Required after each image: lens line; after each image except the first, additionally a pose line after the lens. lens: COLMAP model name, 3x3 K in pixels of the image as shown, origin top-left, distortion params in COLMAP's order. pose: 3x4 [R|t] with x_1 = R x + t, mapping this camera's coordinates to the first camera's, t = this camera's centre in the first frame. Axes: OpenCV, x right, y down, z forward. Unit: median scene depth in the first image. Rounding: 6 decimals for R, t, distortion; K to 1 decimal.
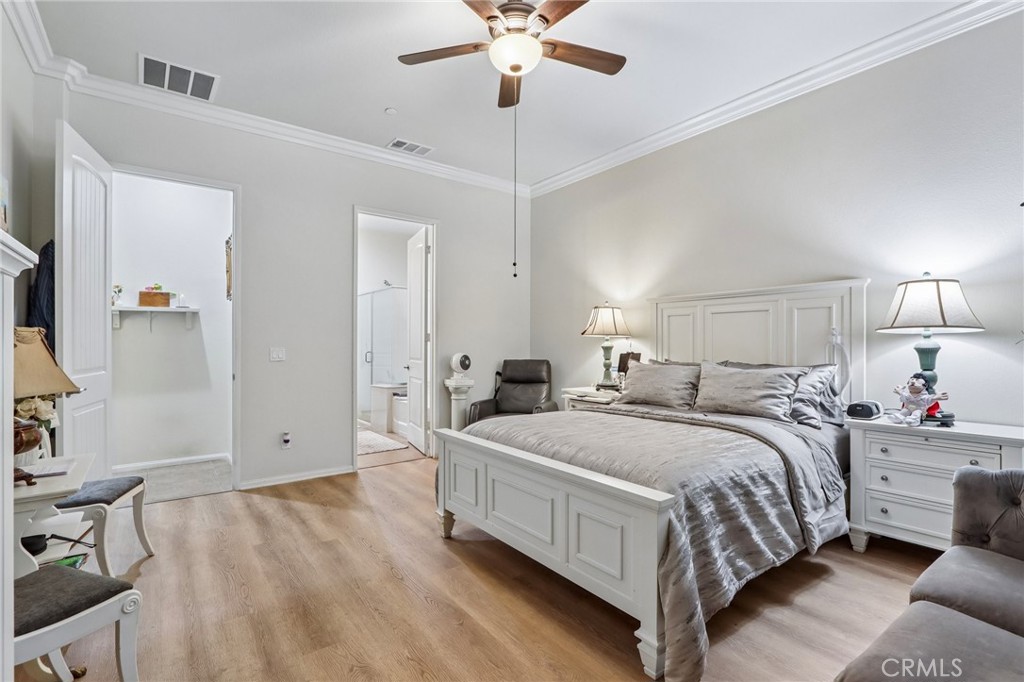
lens RADIAL K [[475.3, 0, 514.5], [0, 475.3, 345.2], [0, 0, 1]] dist [-0.010412, 0.001255]
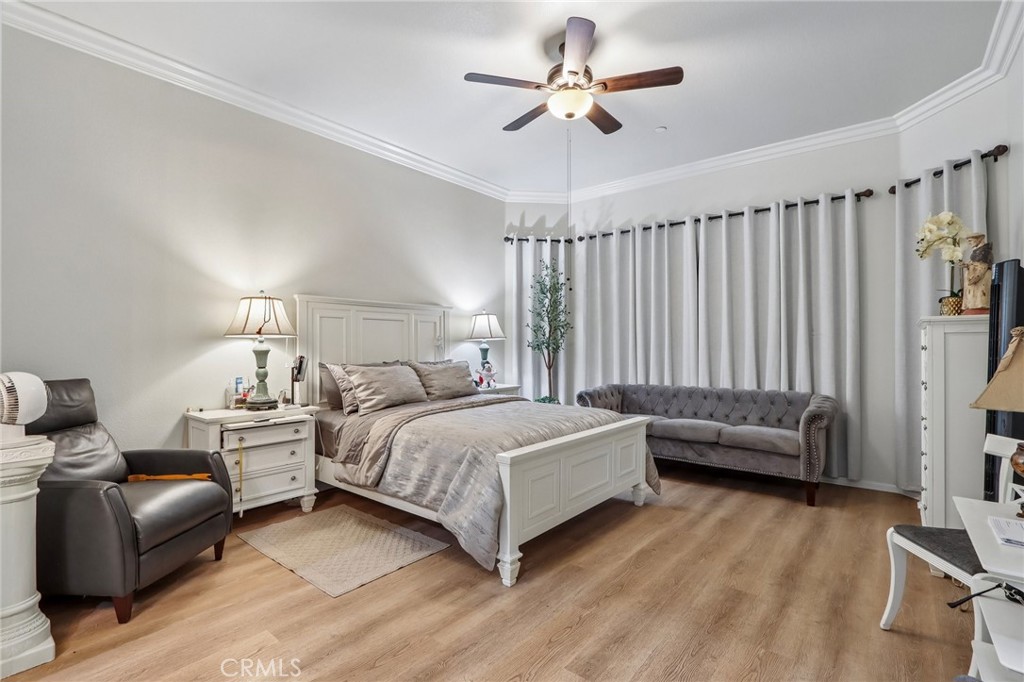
lens RADIAL K [[475.3, 0, 511.1], [0, 475.3, 343.9], [0, 0, 1]] dist [-0.010412, 0.001255]
pose [[-0.237204, 0.007238, 0.971433, -0.879748], [0.006214, 0.999963, -0.005933, -0.000372], [-0.971440, 0.004629, -0.237240, 1.122174]]
